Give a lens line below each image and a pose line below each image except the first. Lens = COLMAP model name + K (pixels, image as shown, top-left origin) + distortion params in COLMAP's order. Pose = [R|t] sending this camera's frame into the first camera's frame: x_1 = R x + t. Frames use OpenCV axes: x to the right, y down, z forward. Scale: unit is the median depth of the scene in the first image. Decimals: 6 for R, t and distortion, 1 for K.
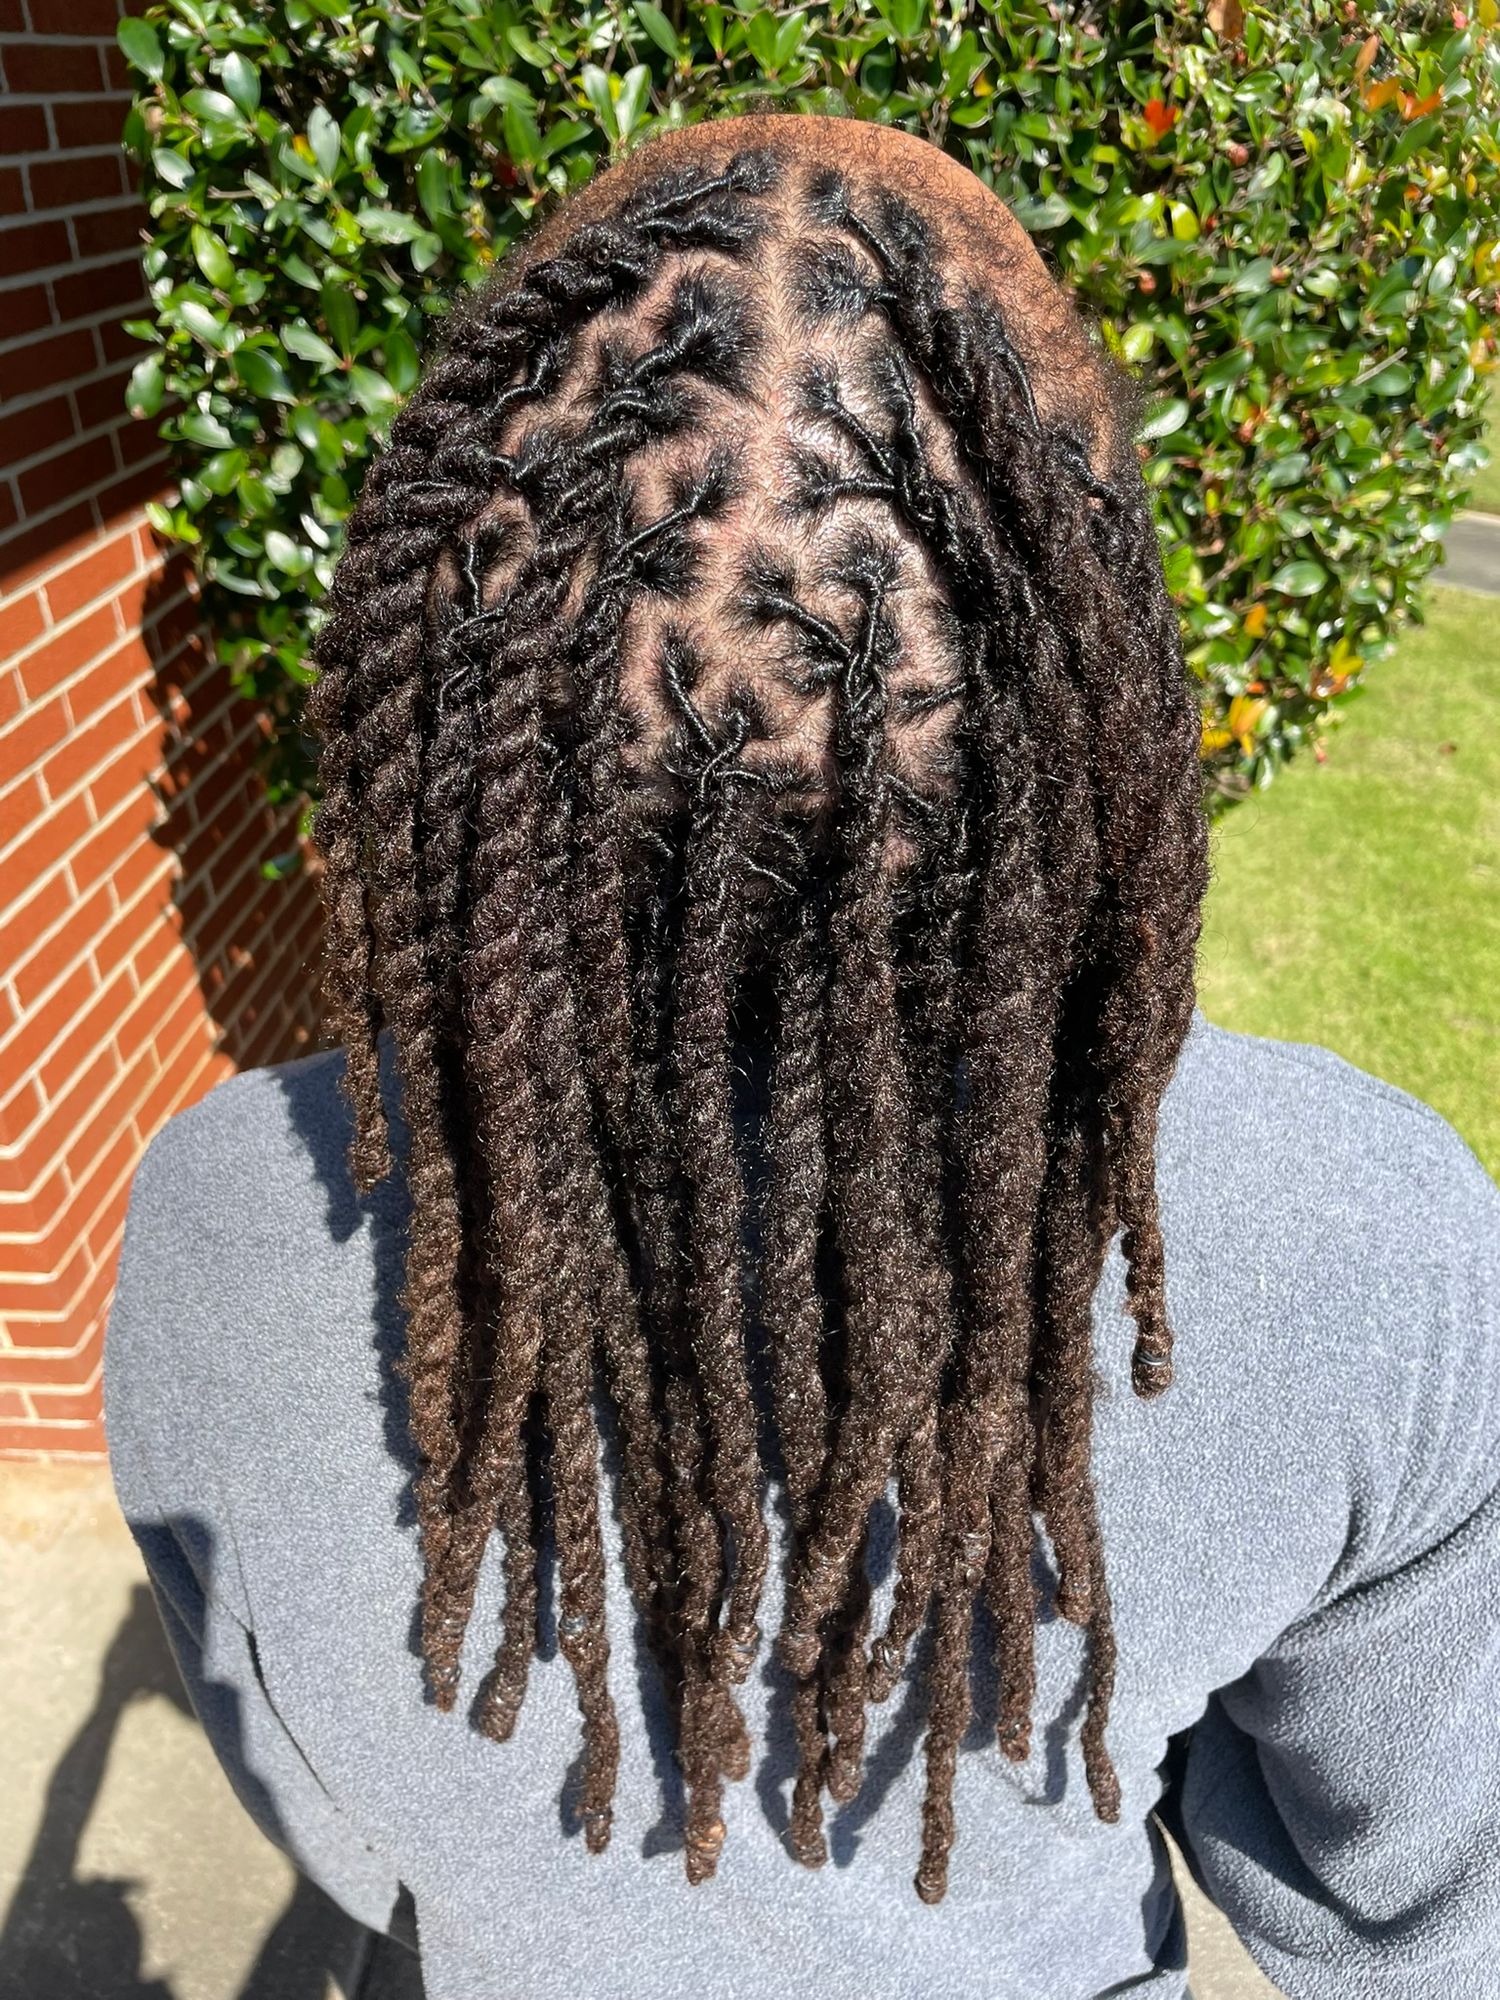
lens RADIAL K [[1508.9, 0, 750.0], [0, 1508.9, 1000.0], [0, 0, 1]] dist [0.006782, -0.078049]
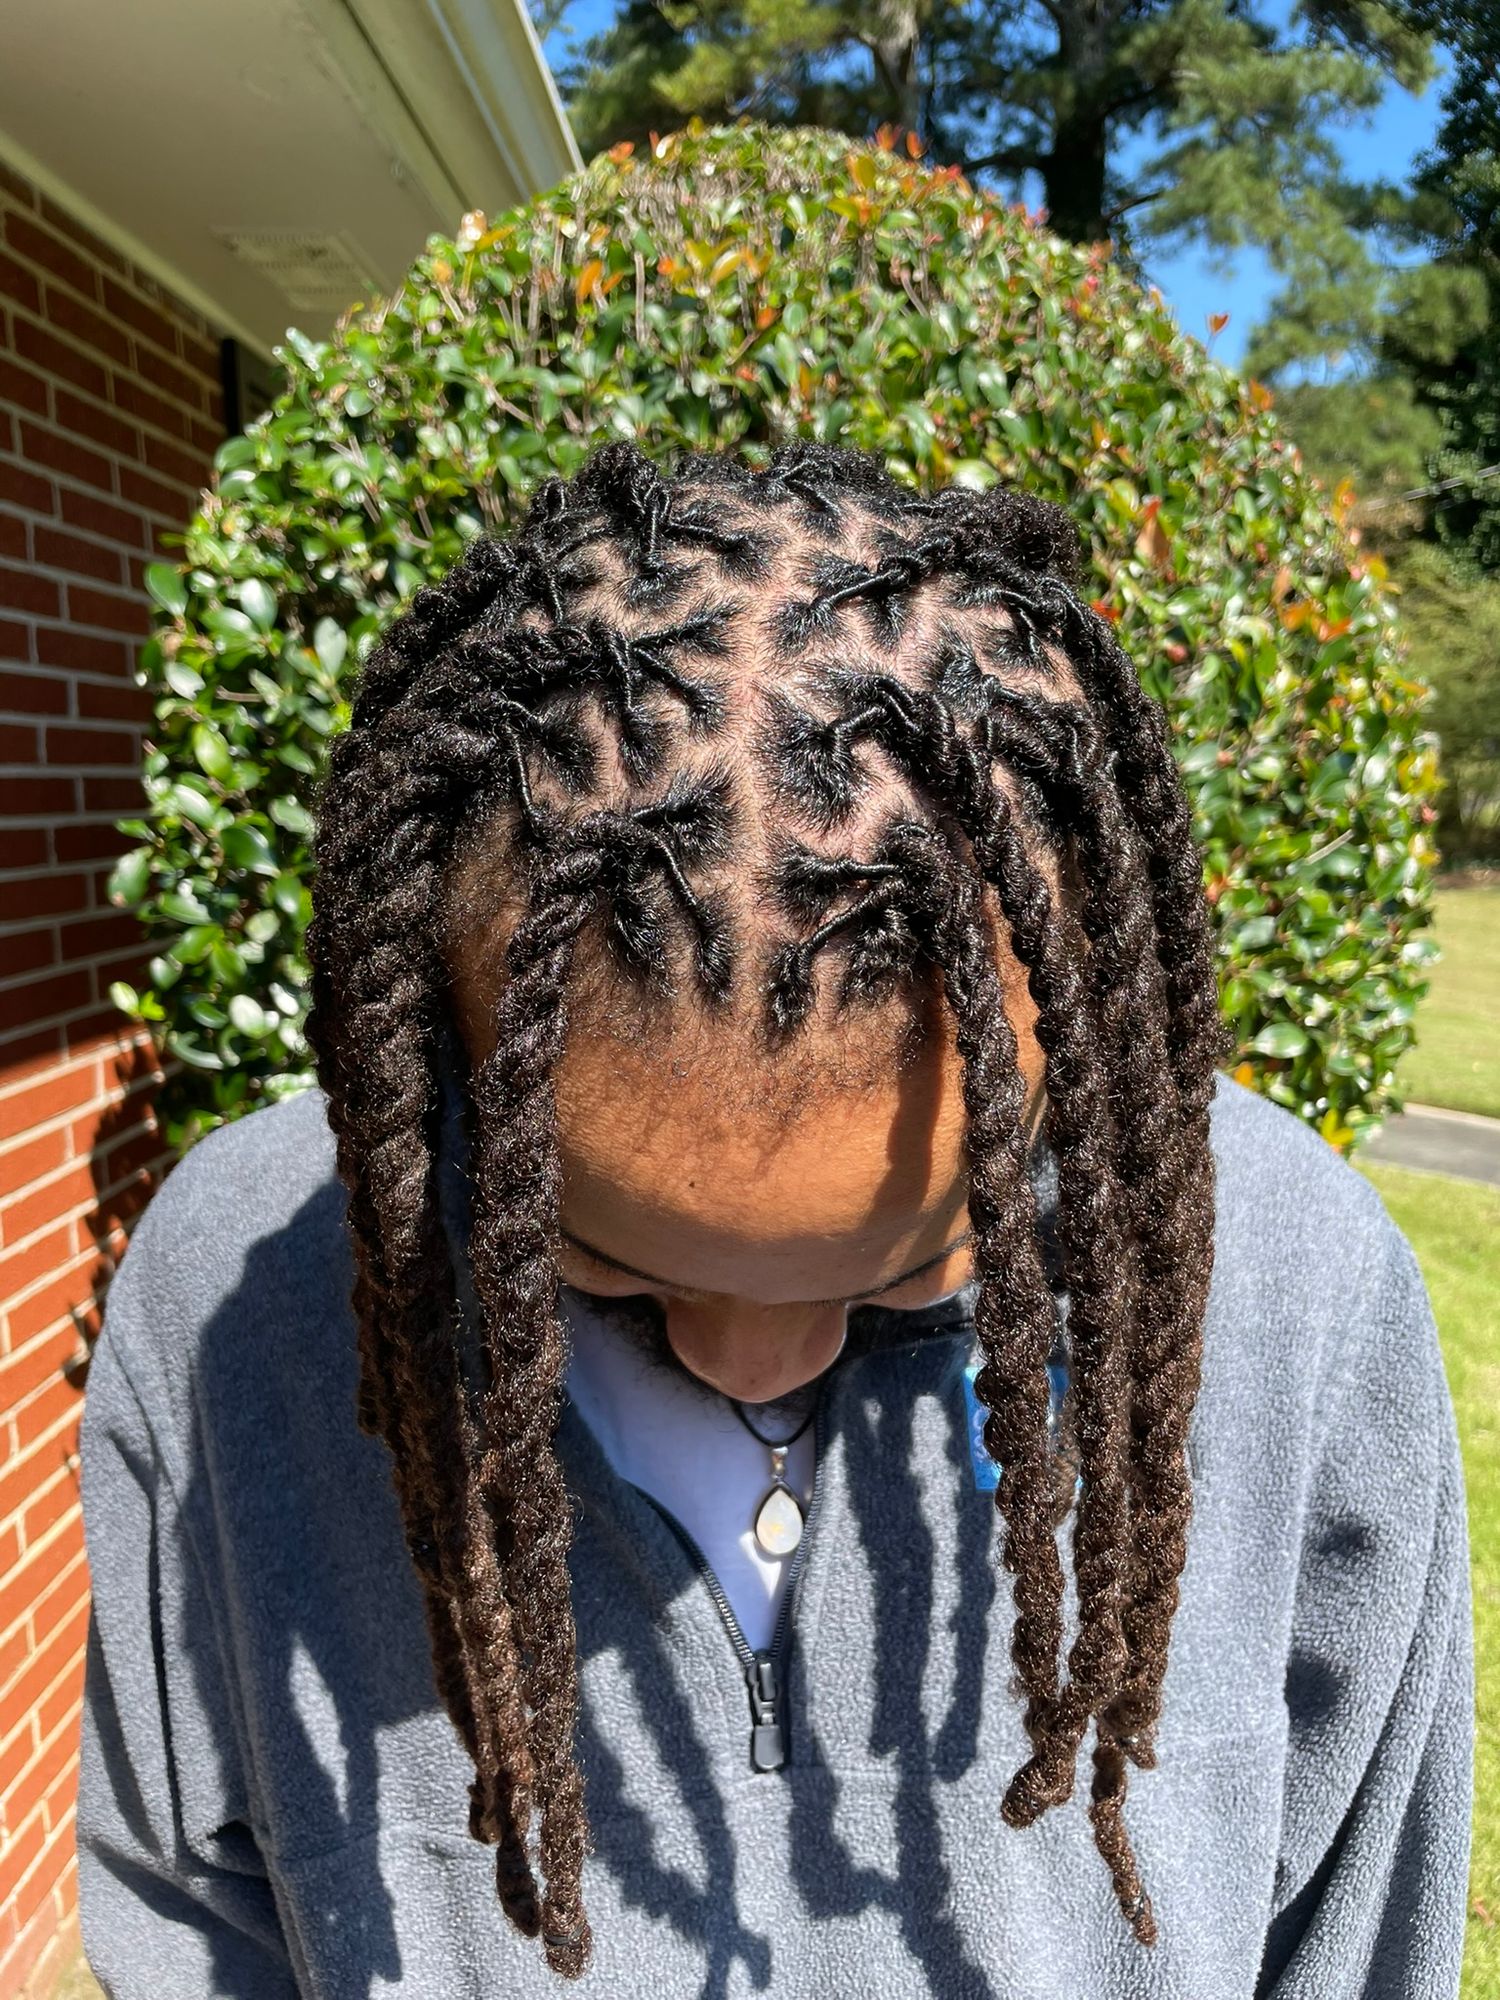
lens RADIAL K [[1508.9, 0, 750.0], [0, 1508.9, 1000.0], [0, 0, 1]] dist [0.006782, -0.078049]
pose [[0.999510, 0.001946, 0.031236, -0.015273], [0.010715, 0.916466, -0.399970, 0.088792], [-0.029405, 0.400109, 0.915996, 0.091190]]
